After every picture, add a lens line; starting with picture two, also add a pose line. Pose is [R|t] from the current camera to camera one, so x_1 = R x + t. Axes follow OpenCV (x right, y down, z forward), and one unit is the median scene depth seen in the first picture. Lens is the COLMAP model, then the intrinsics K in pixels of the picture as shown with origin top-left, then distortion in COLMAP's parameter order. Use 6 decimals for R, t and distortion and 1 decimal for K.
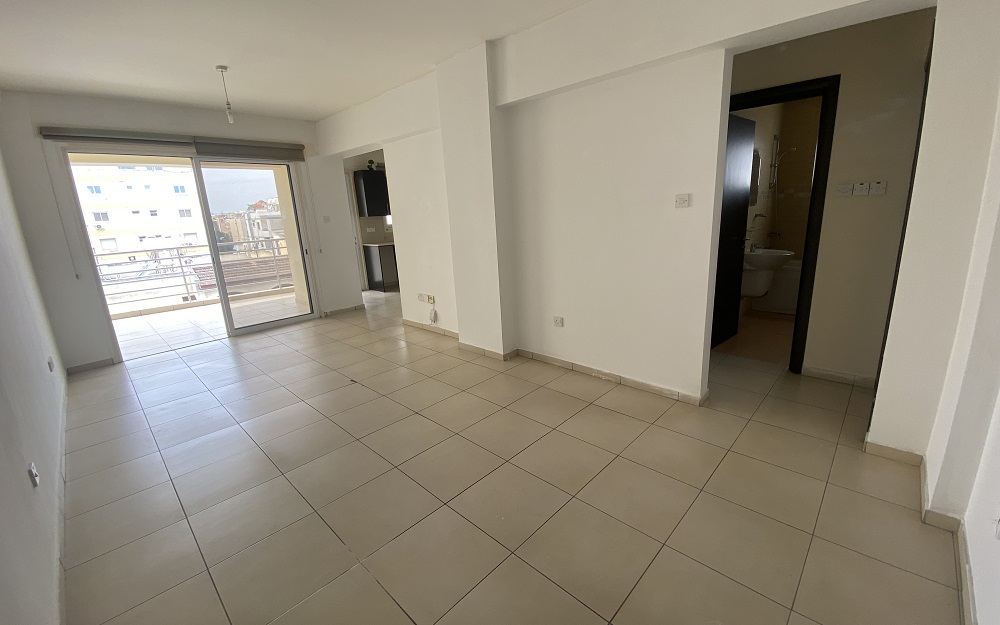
lens RADIAL K [[405.9, 0, 500.0], [0, 405.9, 312.5], [0, 0, 1]] dist [-0.000100, -0.017428]
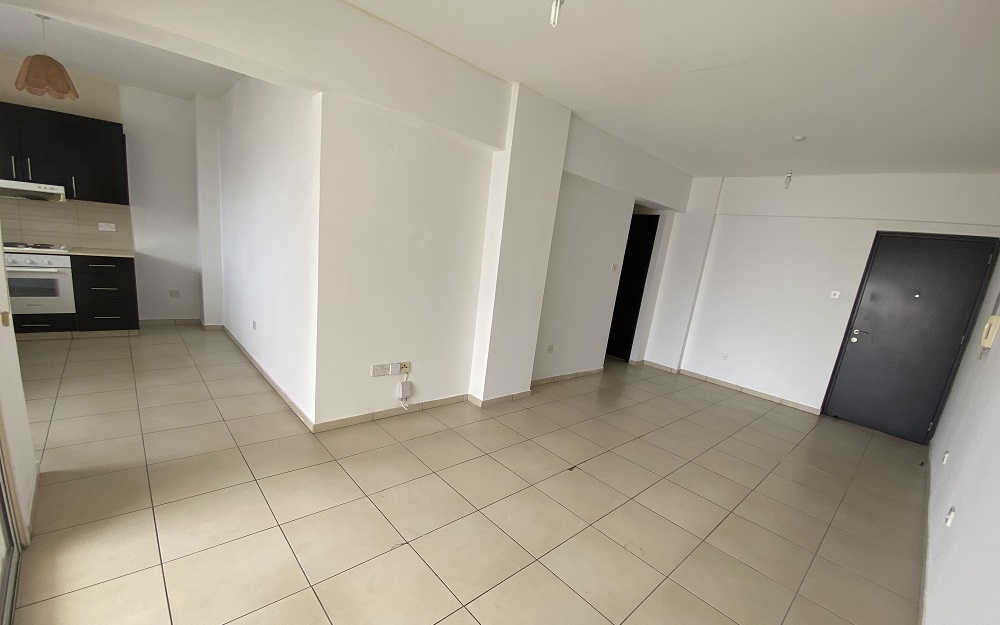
lens RADIAL K [[411.8, 0, 499.7], [0, 411.8, 338.7], [0, 0, 1]] dist [-0.000221, -0.013822]
pose [[0.054460, -0.170331, 0.983881, -0.813837], [0.117015, 0.979642, 0.163120, -0.170575], [-0.991636, 0.106245, 0.073283, 0.761753]]
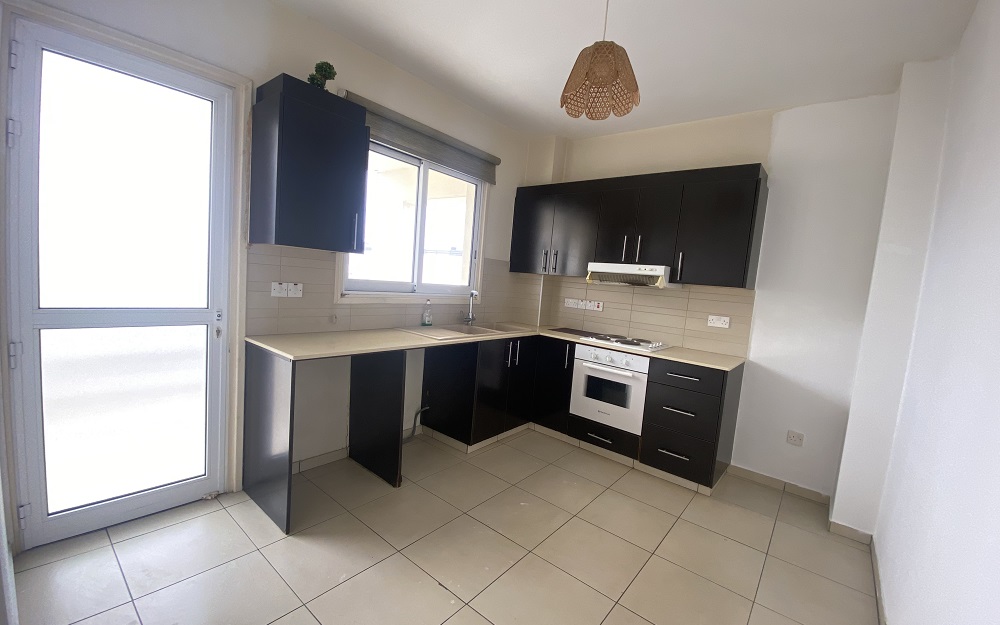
lens RADIAL K [[405.9, 0, 500.0], [0, 405.9, 312.5], [0, 0, 1]] dist [-0.000100, -0.017428]
pose [[0.986839, 0.120915, 0.107368, -0.310444], [-0.102668, 0.981488, -0.161681, -0.250544], [-0.124930, 0.148530, 0.980985, 1.107379]]
